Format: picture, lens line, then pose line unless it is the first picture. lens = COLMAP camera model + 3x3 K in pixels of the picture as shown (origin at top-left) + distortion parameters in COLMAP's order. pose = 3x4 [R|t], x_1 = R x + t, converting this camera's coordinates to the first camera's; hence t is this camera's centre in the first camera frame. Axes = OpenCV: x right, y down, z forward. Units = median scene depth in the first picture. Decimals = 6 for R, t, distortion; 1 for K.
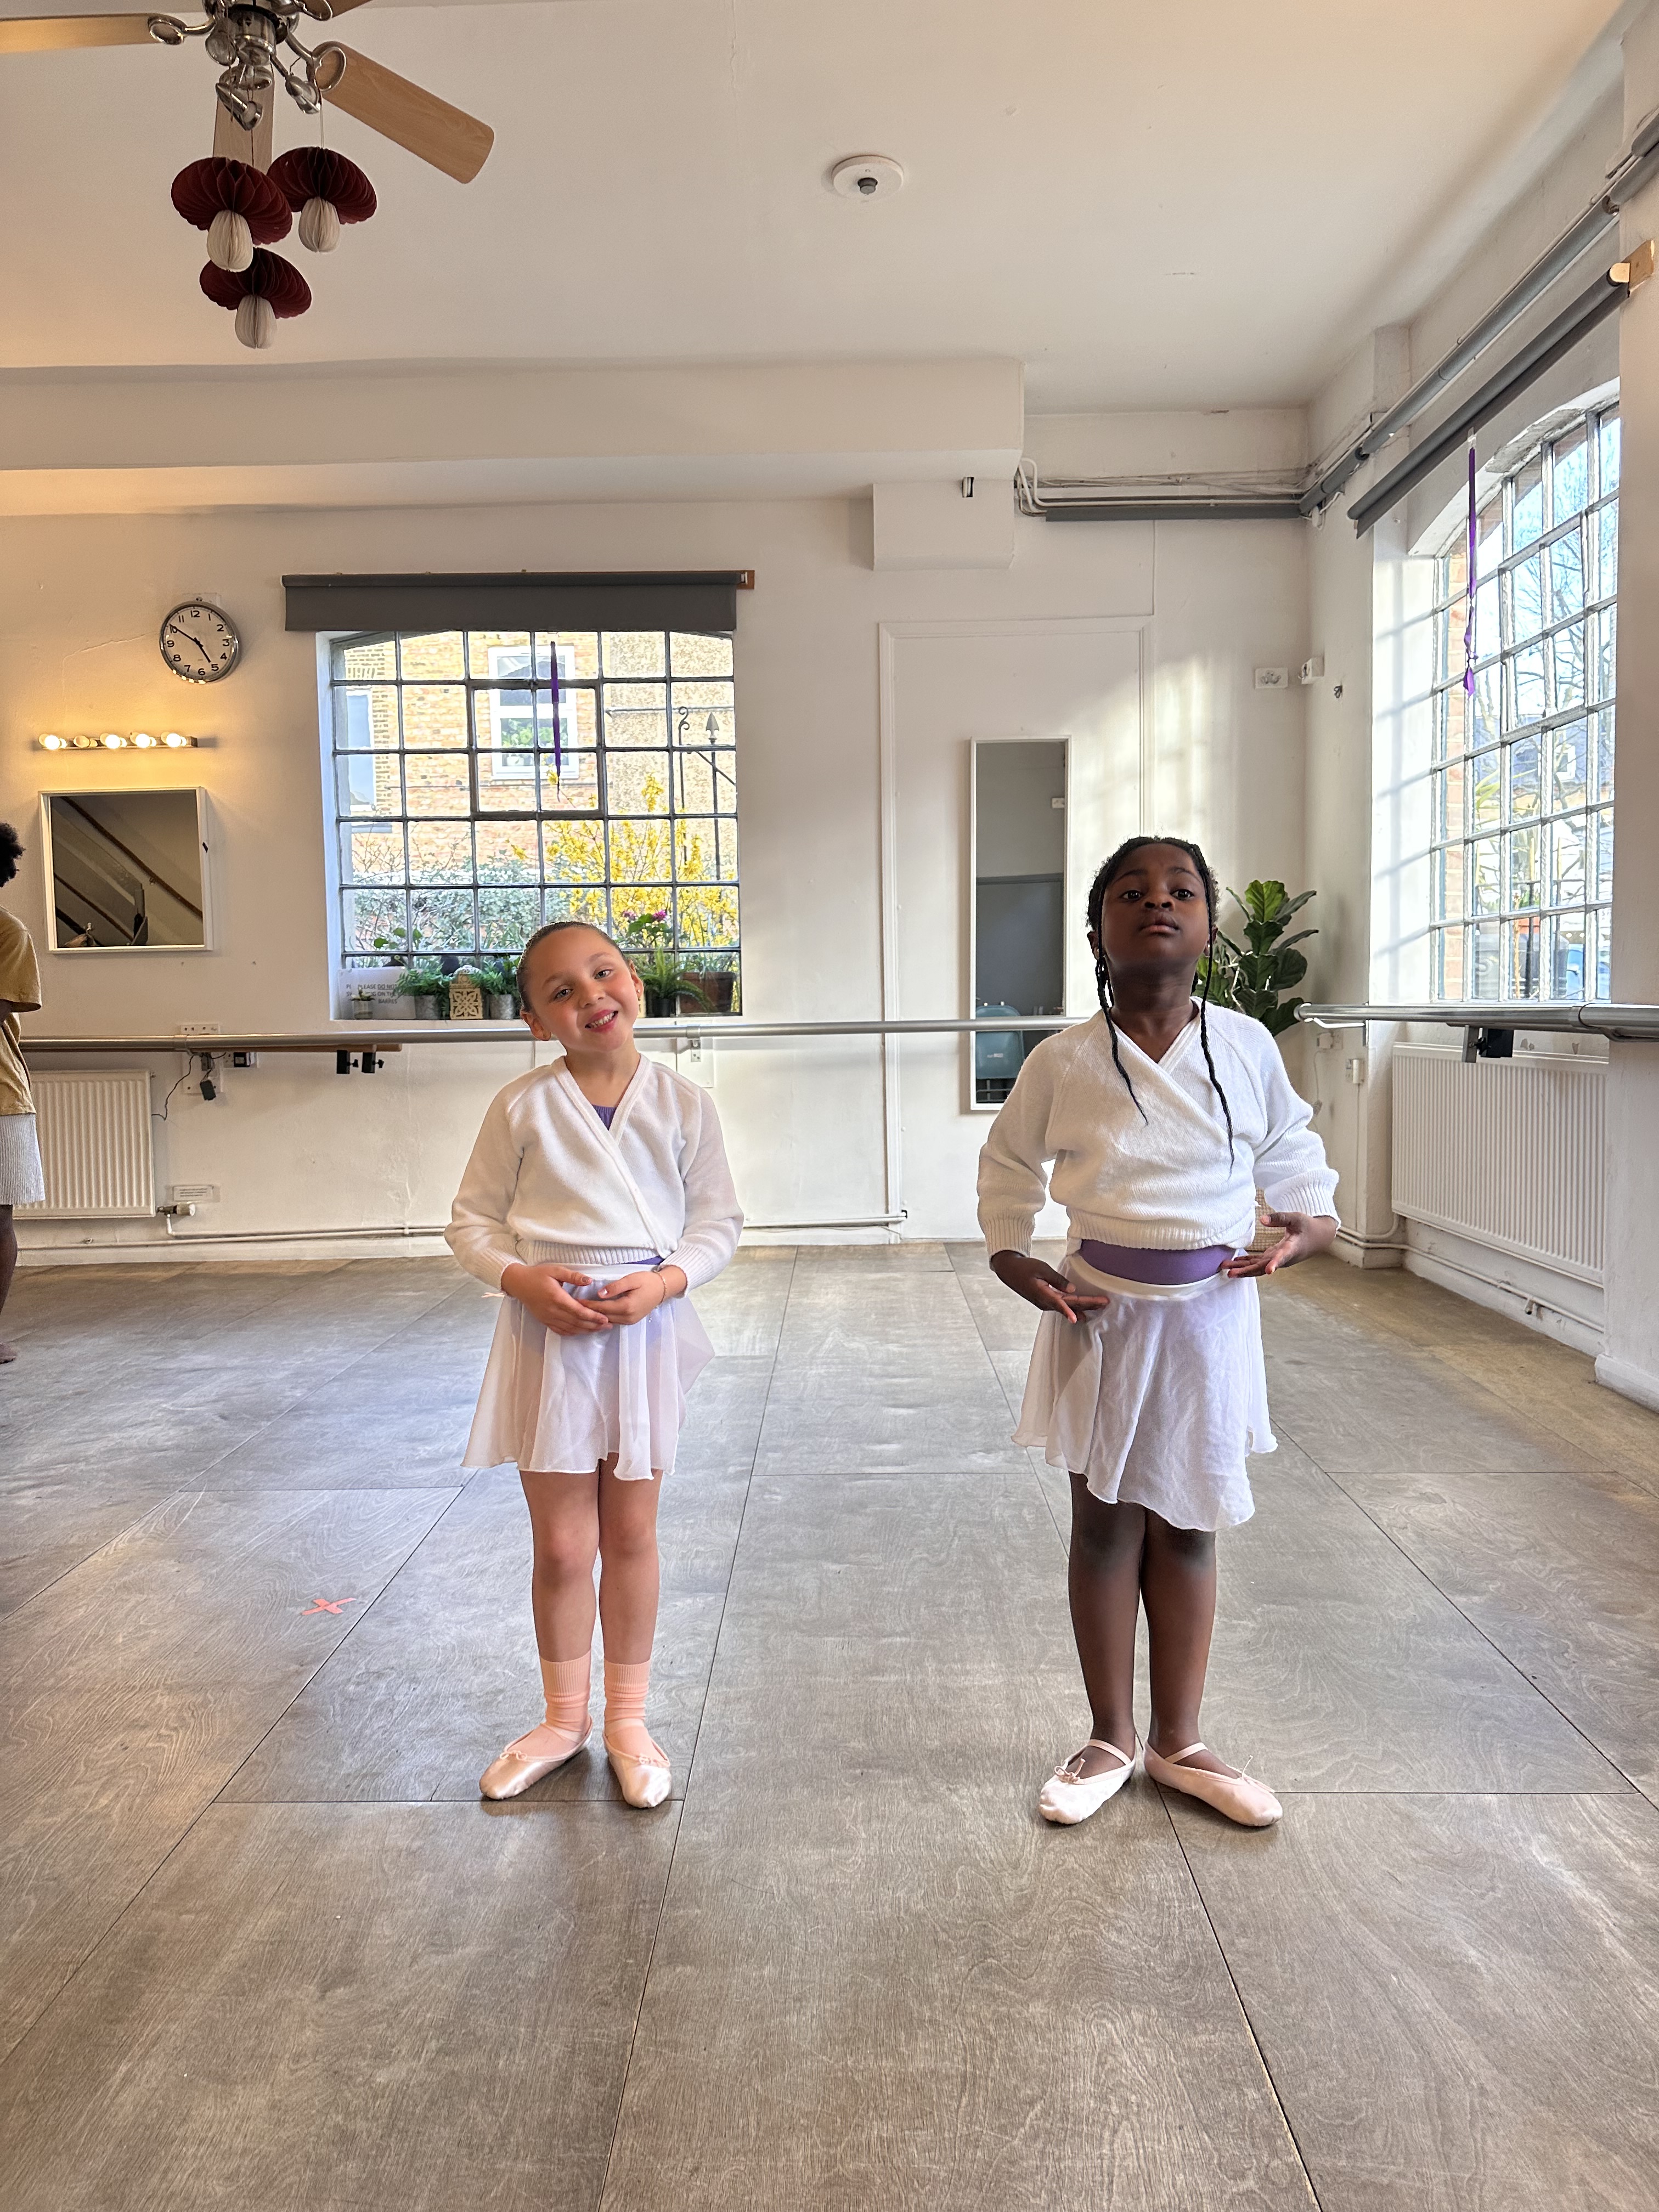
lens RADIAL K [[1543.1, 0, 821.4], [0, 1543.1, 1096.3], [0, 0, 1]] dist [0.052630, -0.060877]
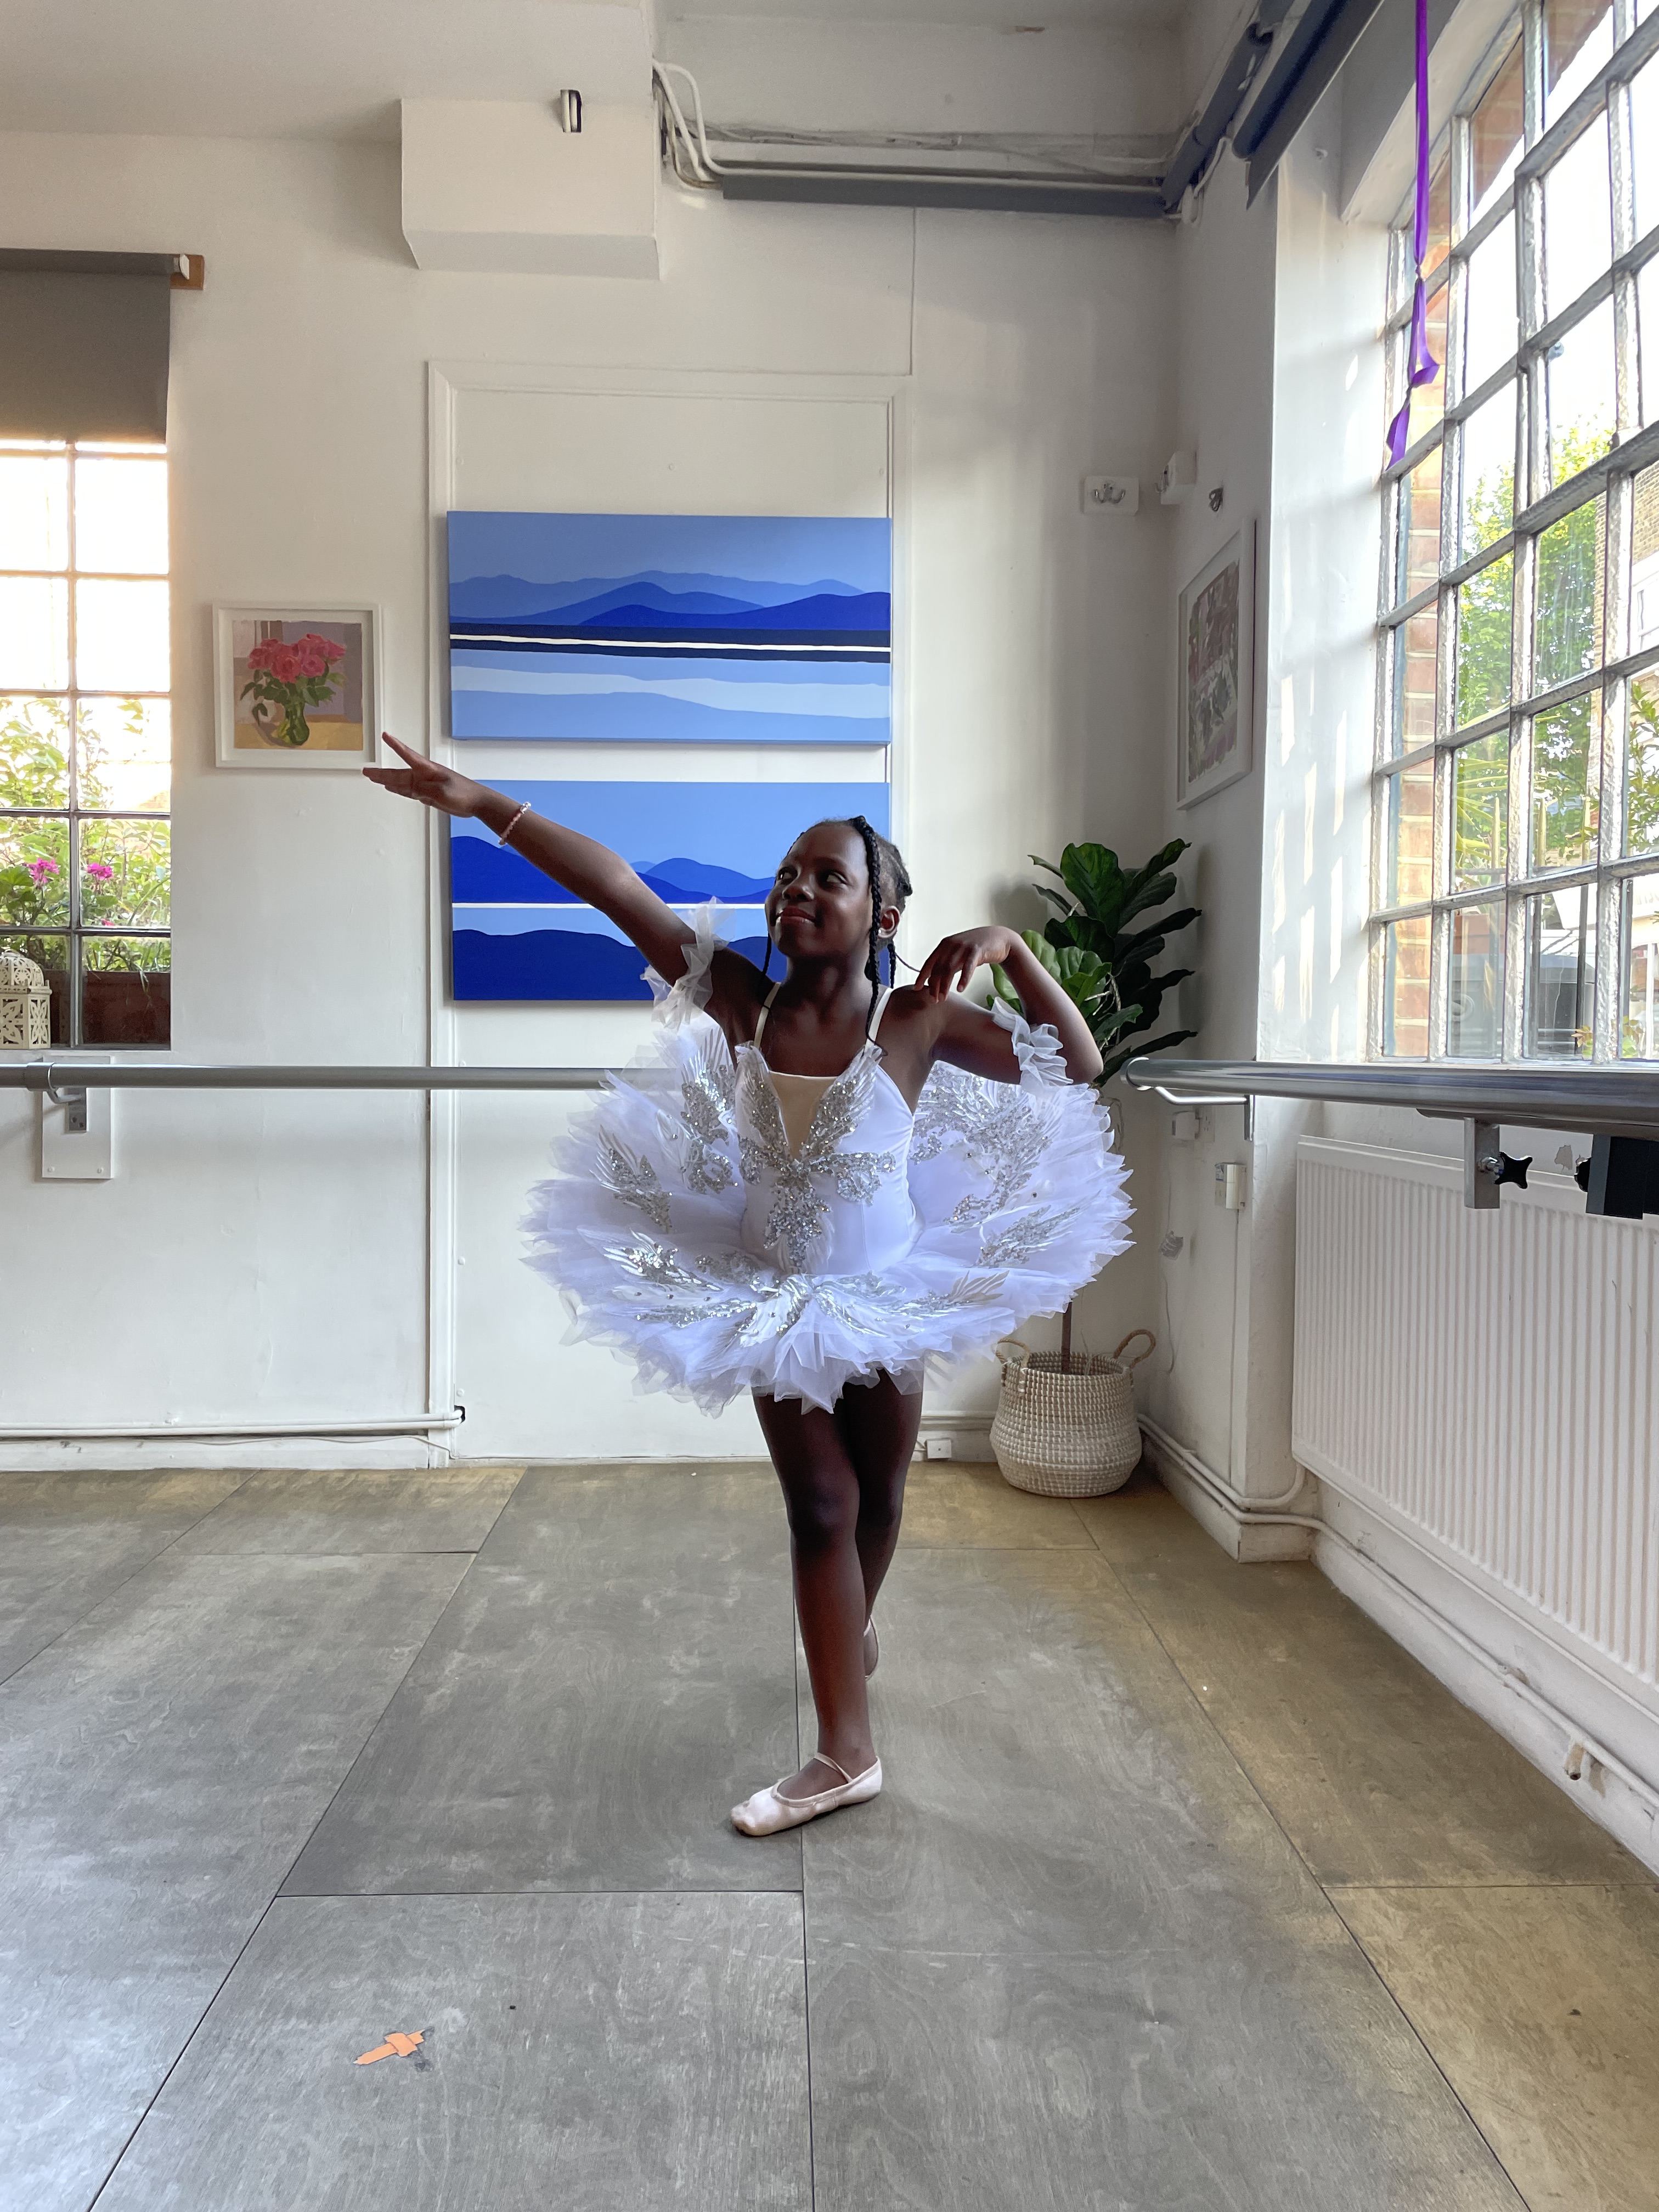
lens RADIAL K [[1658.5, 0, 838.0], [0, 1658.5, 1092.9], [0, 0, 1]] dist [0.062530, -0.069847]
pose [[0.998153, 0.026586, 0.054619, 0.160047], [-0.024794, 0.999140, -0.033236, -0.023201], [-0.055456, 0.031821, 0.997954, 0.392599]]
